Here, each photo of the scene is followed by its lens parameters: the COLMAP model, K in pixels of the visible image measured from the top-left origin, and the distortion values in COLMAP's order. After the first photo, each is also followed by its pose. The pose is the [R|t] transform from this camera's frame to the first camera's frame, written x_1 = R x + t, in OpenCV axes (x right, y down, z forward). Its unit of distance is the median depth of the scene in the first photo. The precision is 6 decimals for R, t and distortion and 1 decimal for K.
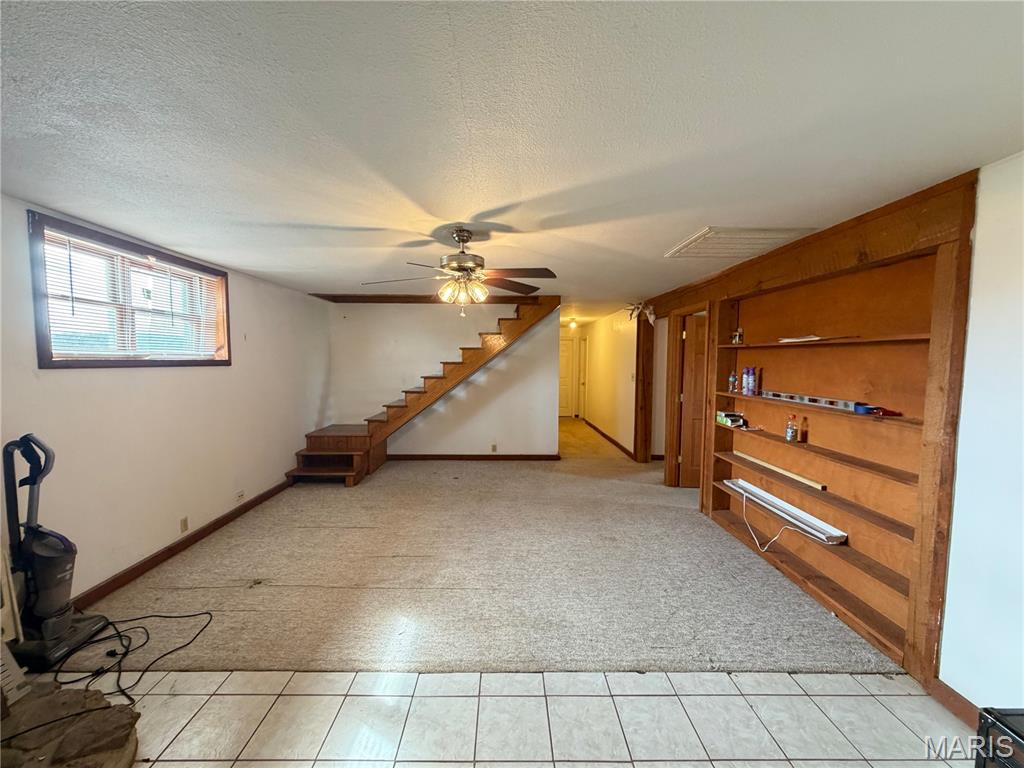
lens RADIAL K [[407.3, 0, 508.0], [0, 407.3, 384.4], [0, 0, 1]] dist [0.001018, 0.000012]
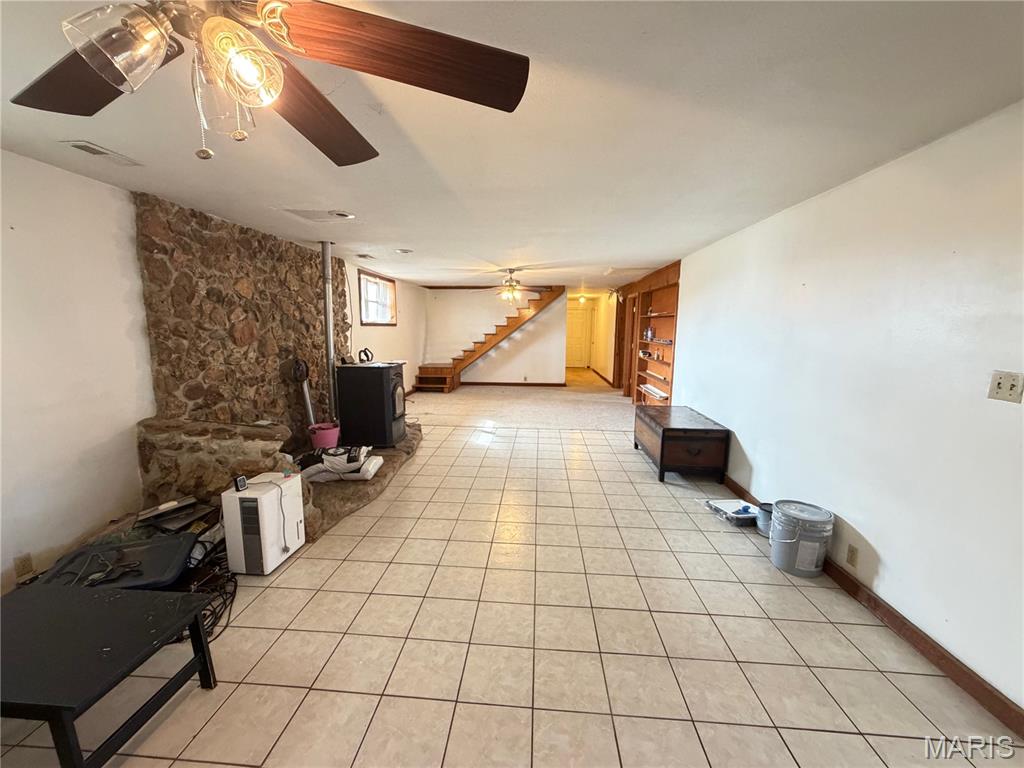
lens RADIAL K [[407.3, 0, 508.0], [0, 407.3, 384.4], [0, 0, 1]] dist [0.001018, 0.000012]
pose [[0.996229, 0.012840, -0.085806, 0.042255], [-0.005835, 0.996664, 0.081403, 0.052841], [0.086565, -0.080595, 0.992981, -0.713140]]
